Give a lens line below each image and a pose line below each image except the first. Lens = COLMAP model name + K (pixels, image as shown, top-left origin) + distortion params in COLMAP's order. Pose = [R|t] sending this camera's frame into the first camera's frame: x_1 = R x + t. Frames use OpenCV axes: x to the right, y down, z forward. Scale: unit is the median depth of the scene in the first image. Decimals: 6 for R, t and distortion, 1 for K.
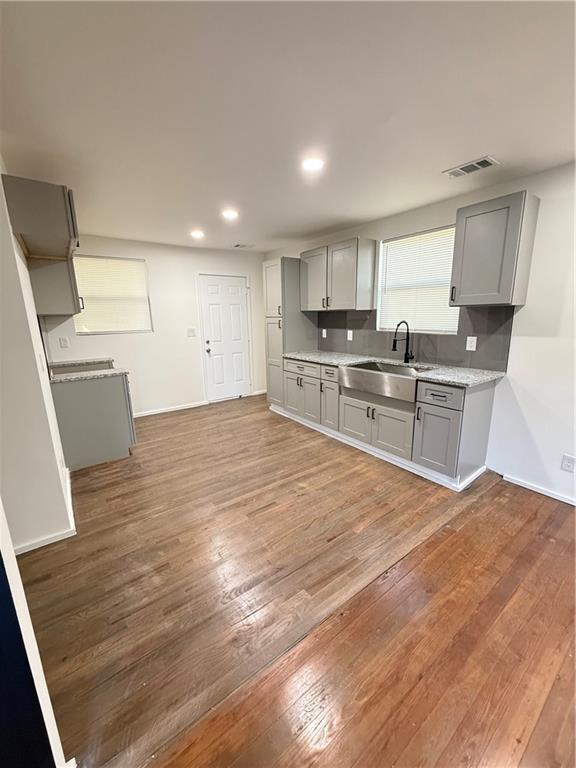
lens RADIAL K [[306.2, 0, 288.0], [0, 306.2, 384.0], [0, 0, 1]] dist [-0.001814, -0.000252]
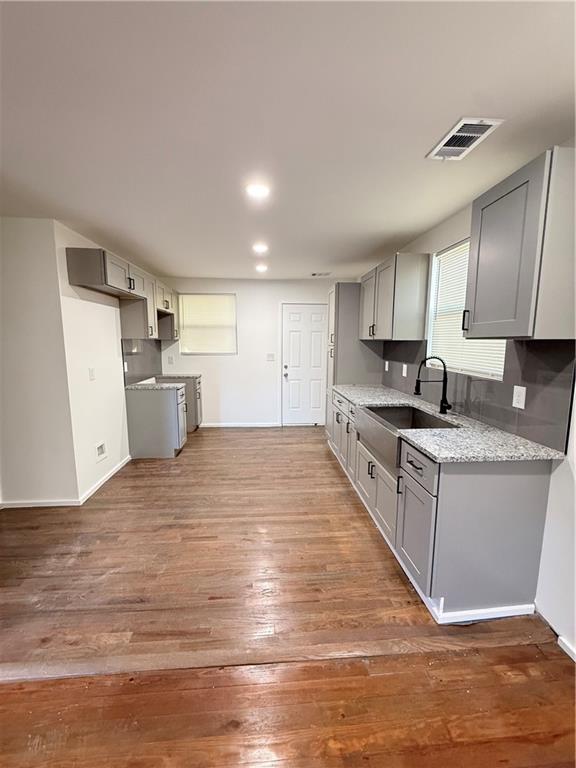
lens RADIAL K [[306.2, 0, 288.0], [0, 306.2, 384.0], [0, 0, 1]] dist [-0.001814, -0.000252]
pose [[0.847045, 0.095710, -0.522834, 0.583531], [-0.136802, 0.989772, -0.040445, -0.075820], [0.513615, 0.105784, 0.851475, 0.240883]]
